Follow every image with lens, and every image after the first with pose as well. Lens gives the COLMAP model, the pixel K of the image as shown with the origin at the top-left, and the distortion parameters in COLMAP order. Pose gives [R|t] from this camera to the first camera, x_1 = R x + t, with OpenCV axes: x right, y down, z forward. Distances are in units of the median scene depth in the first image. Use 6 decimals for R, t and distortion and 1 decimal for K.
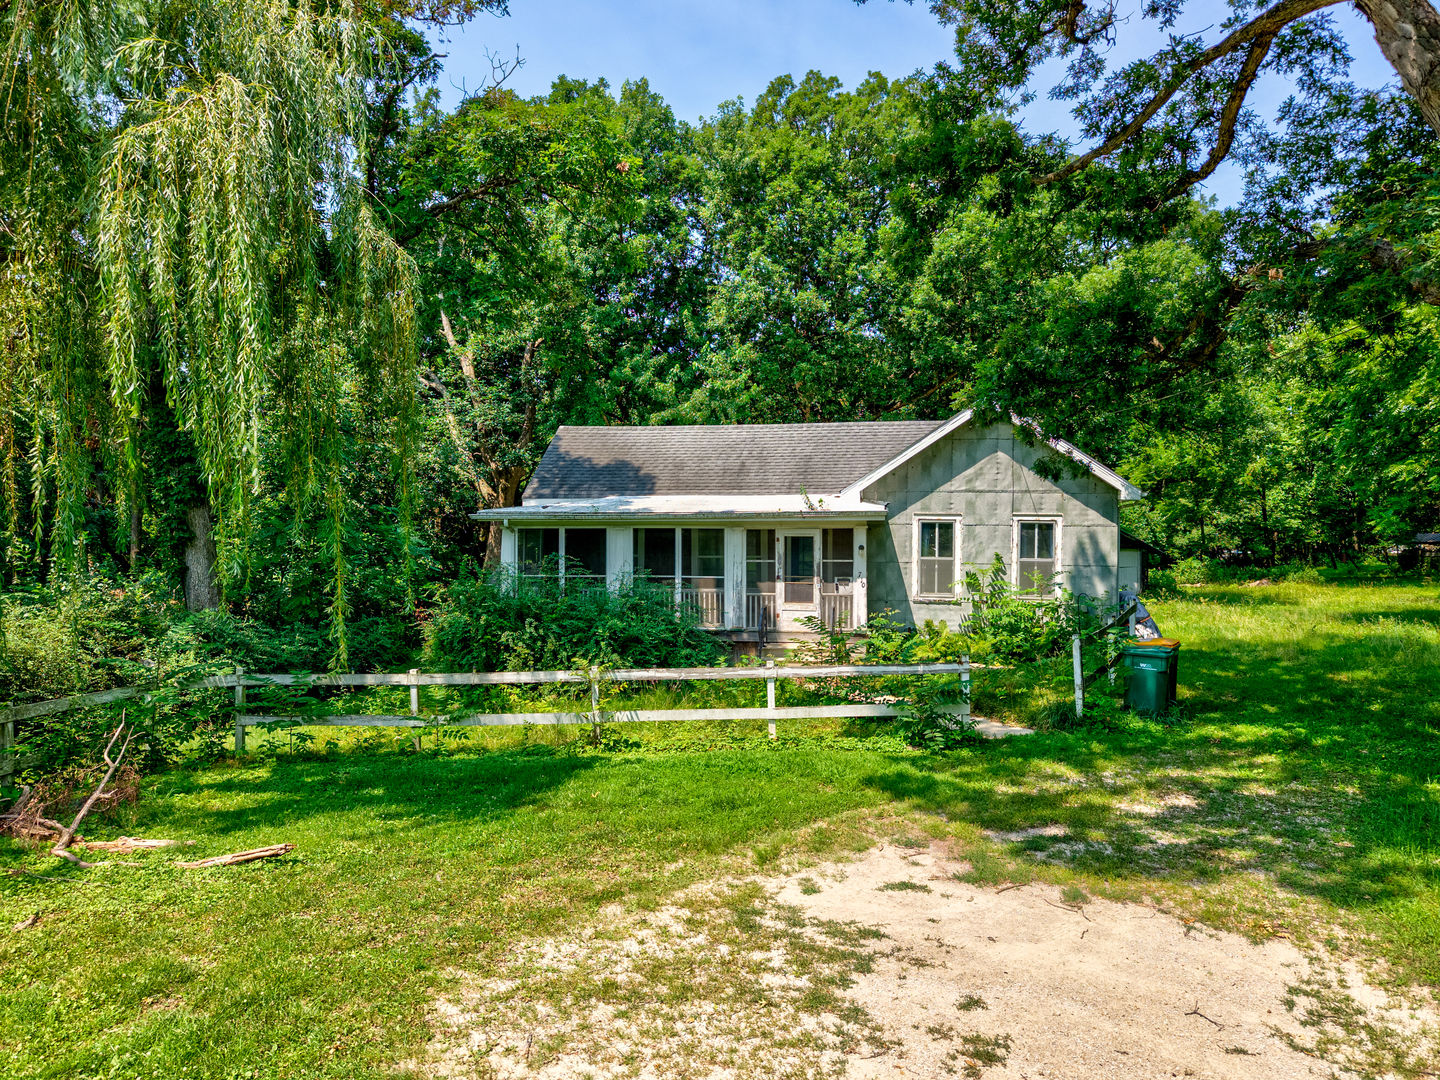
lens RADIAL K [[975.8, 0, 720.0], [0, 975.8, 540.0], [0, 0, 1]] dist [0.009350, 0.006526]
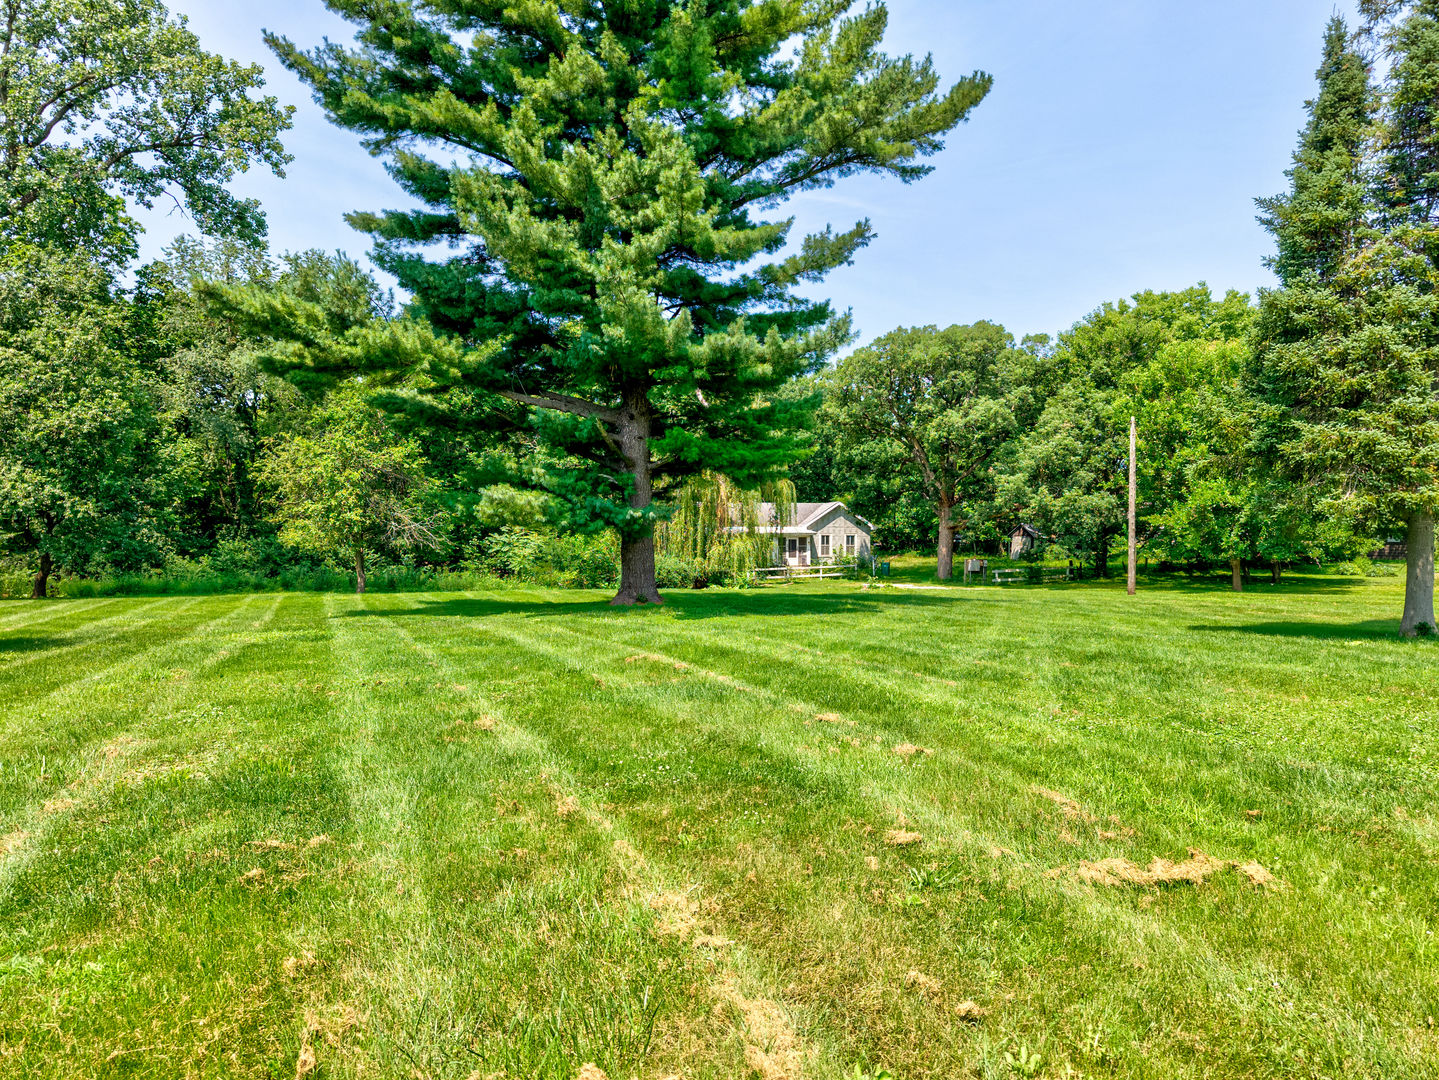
lens RADIAL K [[975.1, 0, 719.5], [0, 975.1, 540.0], [0, 0, 1]] dist [0.009350, 0.006526]
pose [[0.940957, -0.003335, 0.338511, -1.407801], [0.001506, 0.999983, 0.005665, -0.022839], [-0.338524, -0.004821, 0.940945, -2.340761]]
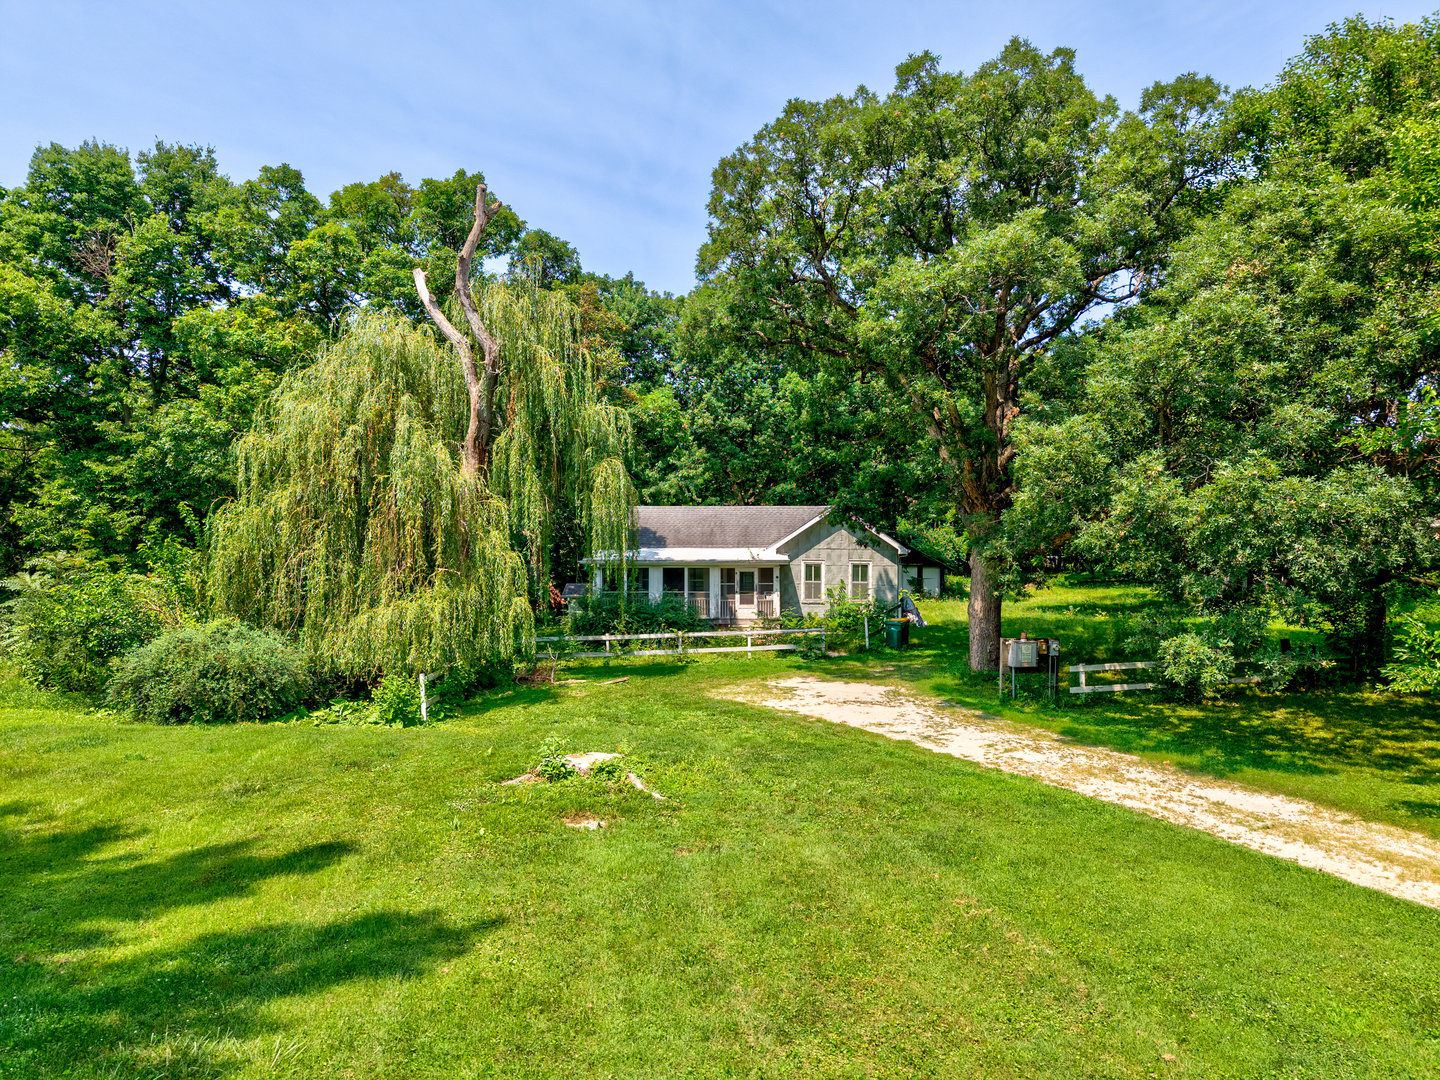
lens RADIAL K [[975.8, 0, 720.0], [0, 975.8, 540.0], [0, 0, 1]] dist [0.009350, 0.006526]
pose [[0.992826, -0.003509, 0.119516, -0.216309], [0.003131, 0.999990, 0.003345, -0.076665], [-0.119527, -0.002947, 0.992827, -1.010306]]
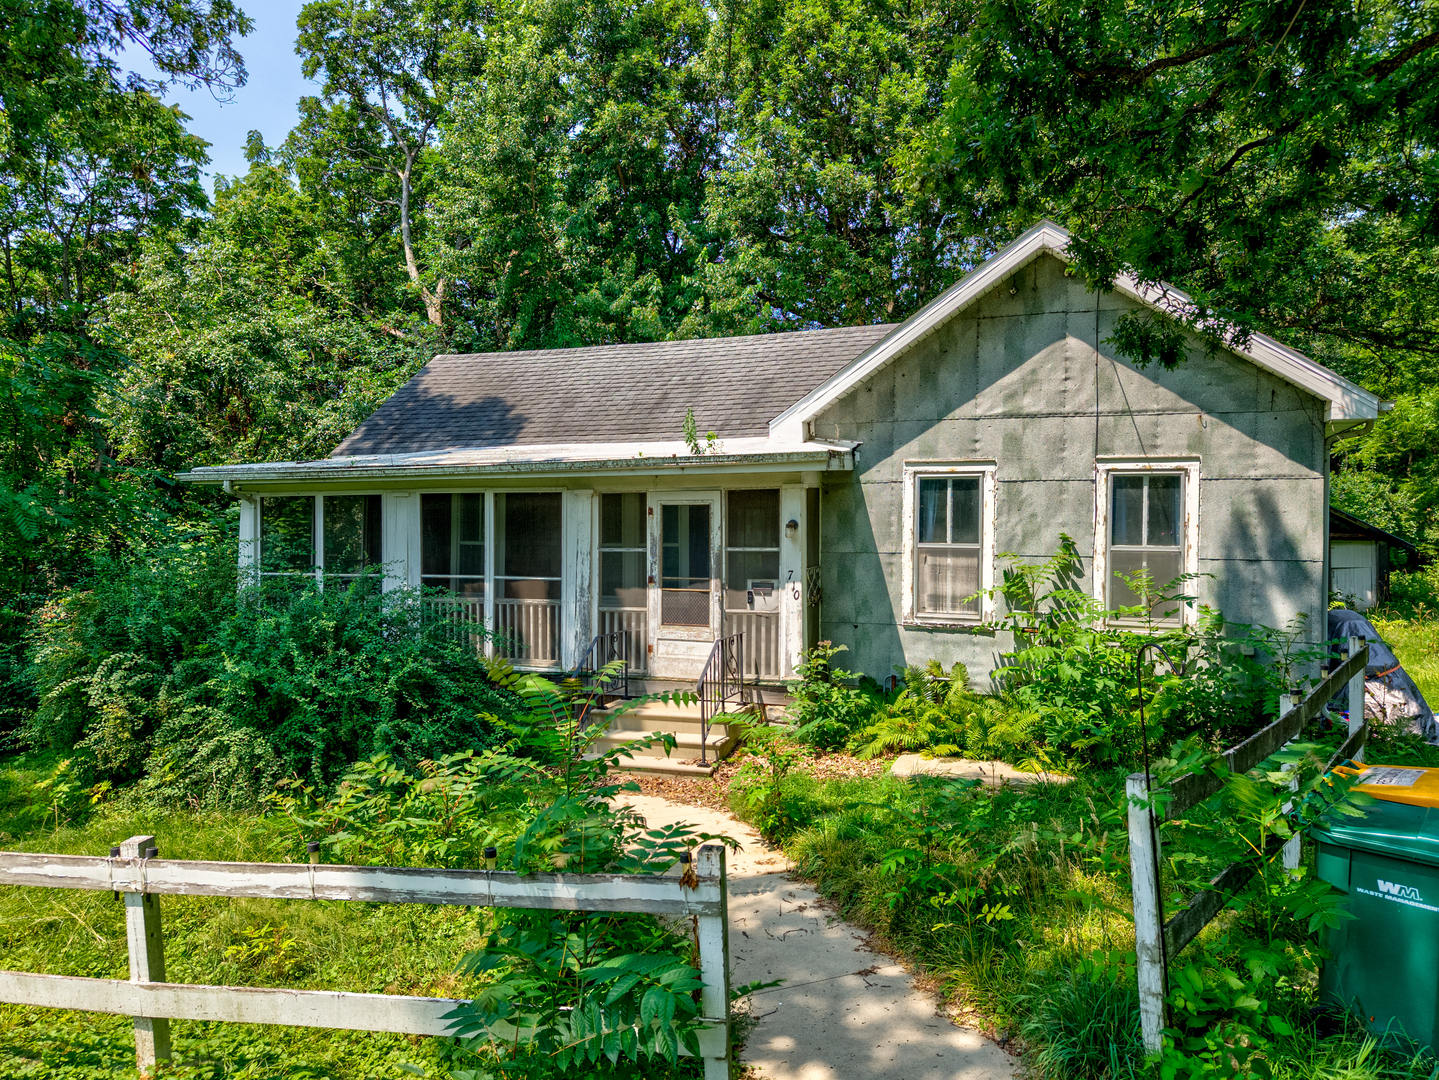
lens RADIAL K [[975.1, 0, 719.5], [0, 975.1, 540.0], [0, 0, 1]] dist [0.009350, 0.006526]
pose [[0.983062, 0.000444, -0.183274, 0.198672], [-0.000423, 1.000000, 0.000157, 0.015875], [0.183274, -0.000077, 0.983062, 0.462022]]
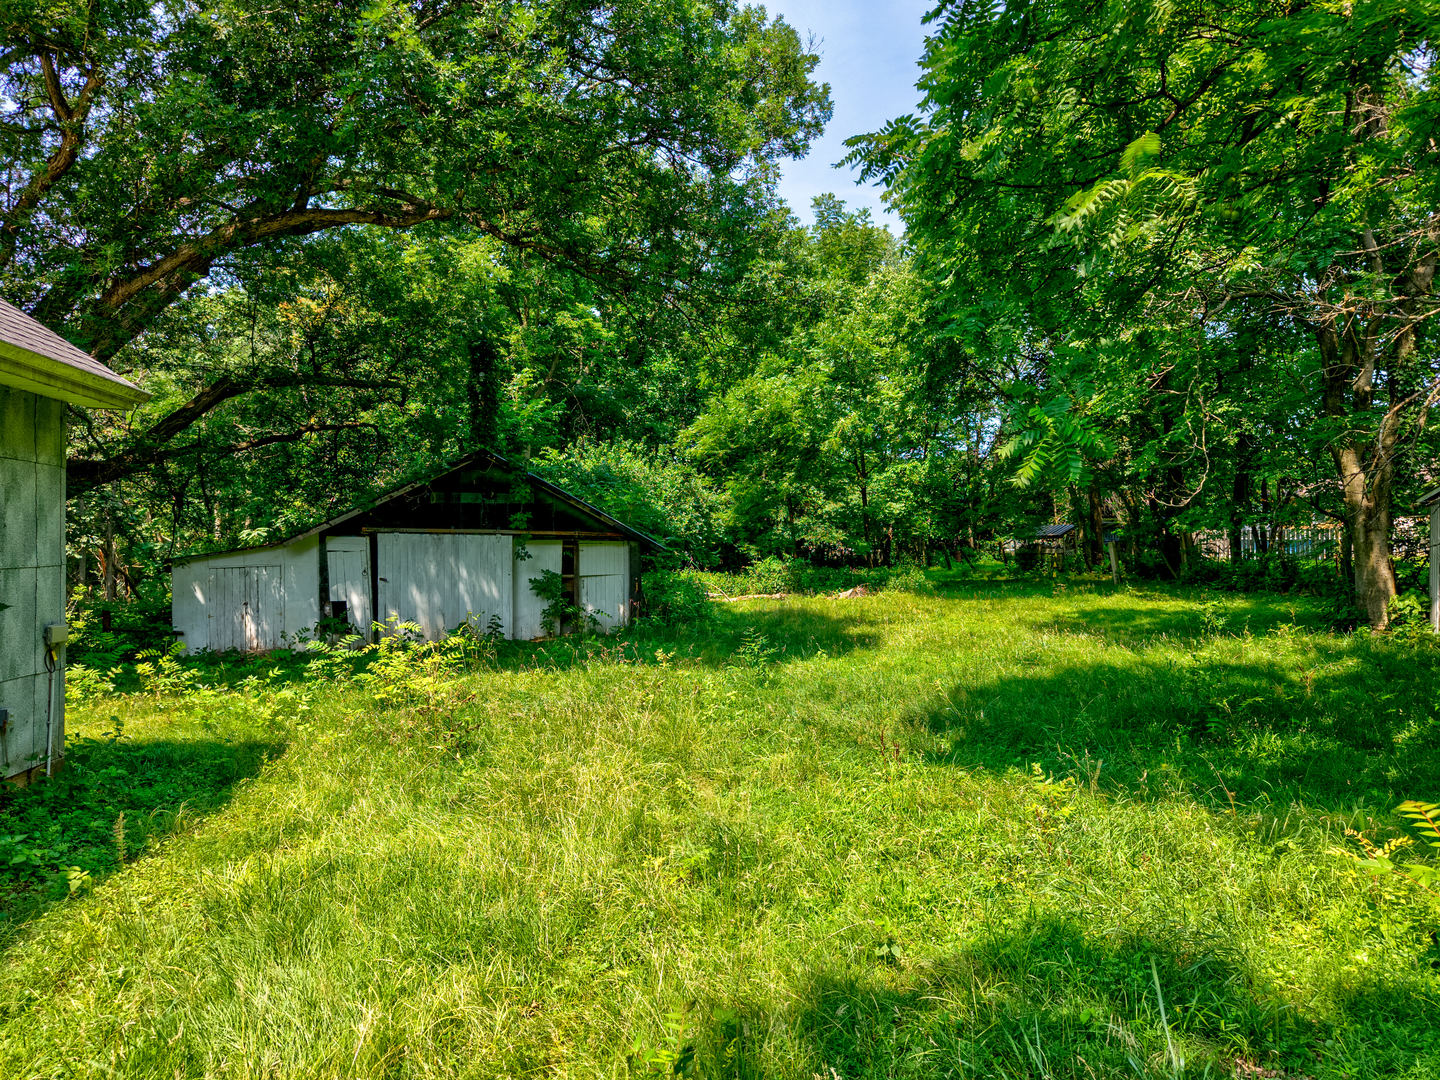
lens RADIAL K [[1003.1, 0, 720.0], [0, 1003.1, 540.0], [0, 0, 1]] dist [0.097950, -0.080661]
pose [[0.946303, 0.000691, 0.323281, 0.547458], [-0.000922, 0.999999, 0.000563, 0.014076], [-0.323280, -0.000831, 0.946303, 0.834714]]
